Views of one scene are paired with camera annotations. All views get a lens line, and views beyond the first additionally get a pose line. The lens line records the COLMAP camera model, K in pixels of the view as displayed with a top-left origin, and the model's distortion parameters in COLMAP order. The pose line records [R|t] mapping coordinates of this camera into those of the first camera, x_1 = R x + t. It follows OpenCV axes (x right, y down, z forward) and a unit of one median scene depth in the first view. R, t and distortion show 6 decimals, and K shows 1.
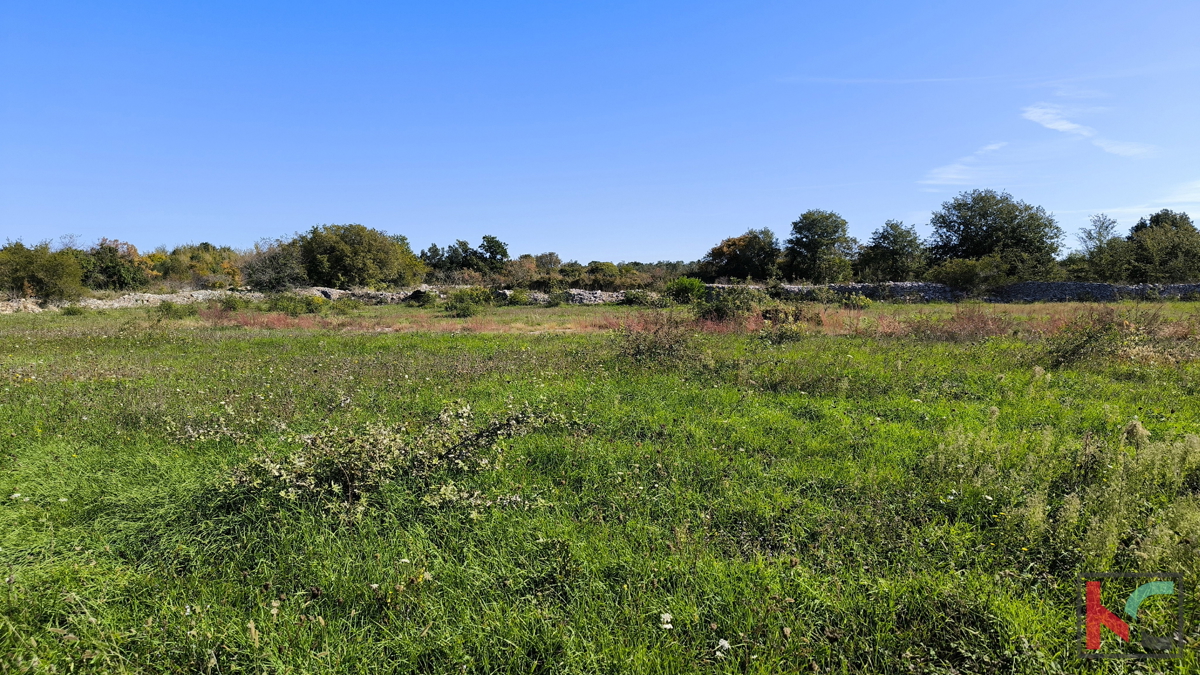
lens RADIAL K [[830.0, 0, 601.1], [0, 830.0, 329.5], [0, 0, 1]] dist [0.052996, -0.037685]
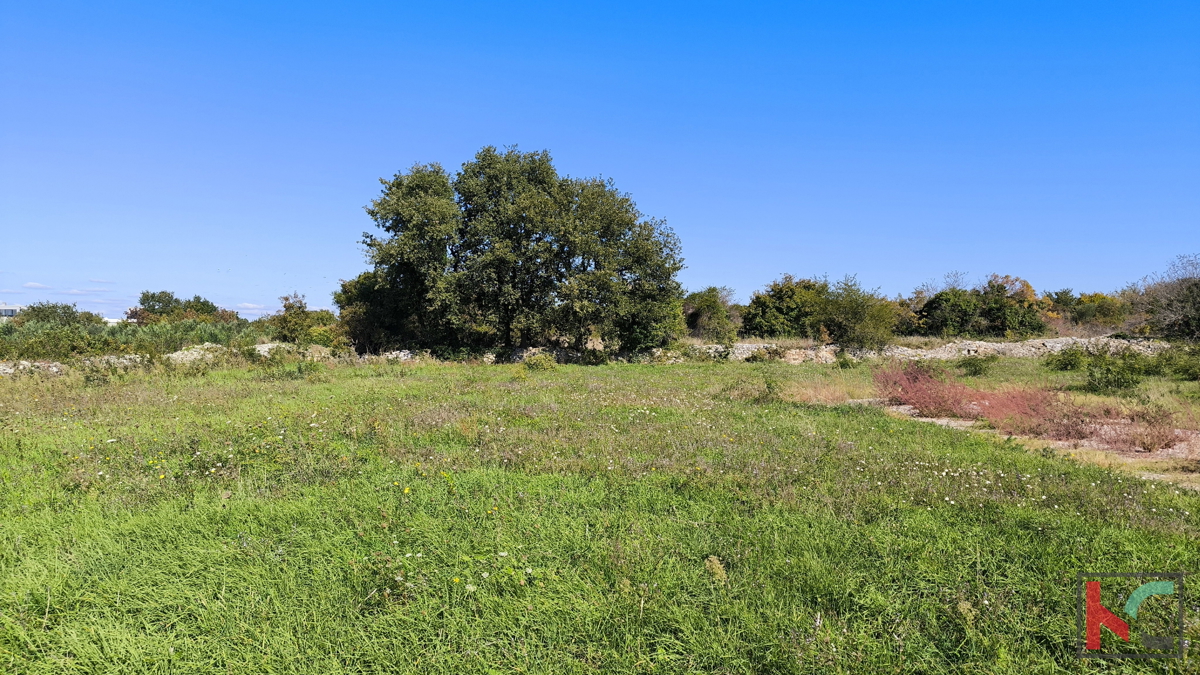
lens RADIAL K [[830.0, 0, 601.1], [0, 830.0, 329.5], [0, 0, 1]] dist [0.052996, -0.037685]
pose [[0.459615, -0.002852, -0.888114, -0.346472], [-0.047764, 0.998468, -0.027925, -0.134934], [0.886833, 0.055254, 0.458775, 2.979126]]
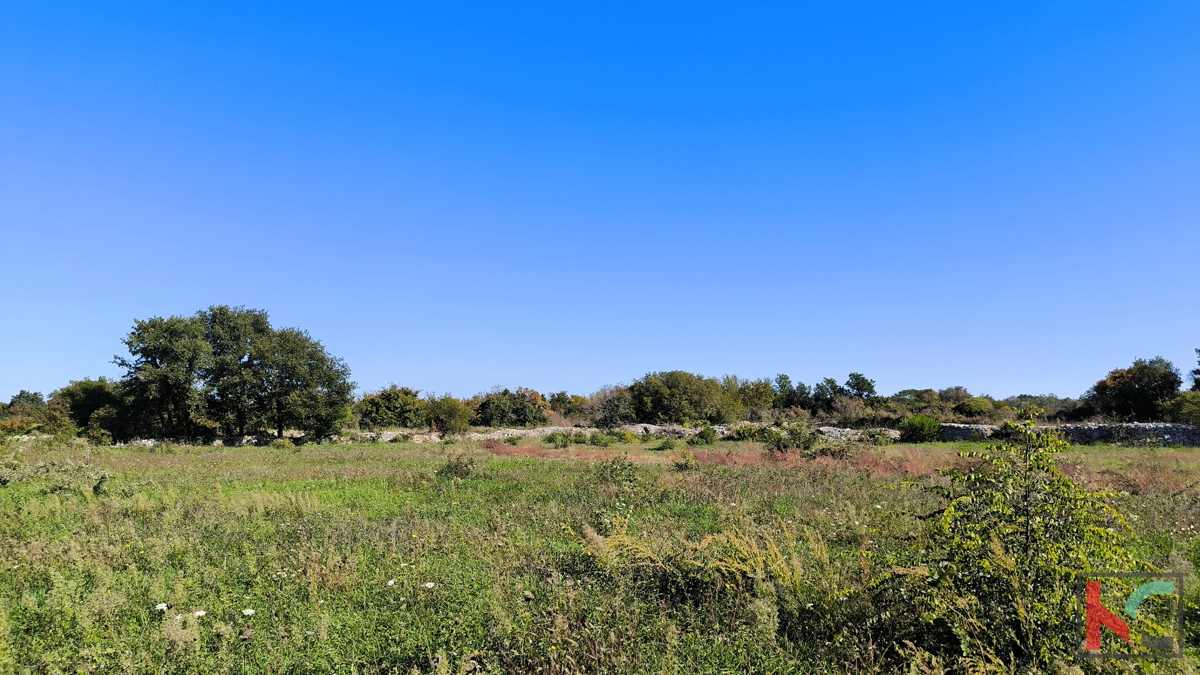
lens RADIAL K [[830.0, 0, 601.1], [0, 830.0, 329.5], [0, 0, 1]] dist [0.052996, -0.037685]
pose [[0.850598, -0.056450, -0.522777, 2.326903], [-0.027924, 0.987968, -0.152116, -0.011227], [0.525074, 0.143987, 0.838788, -0.587635]]
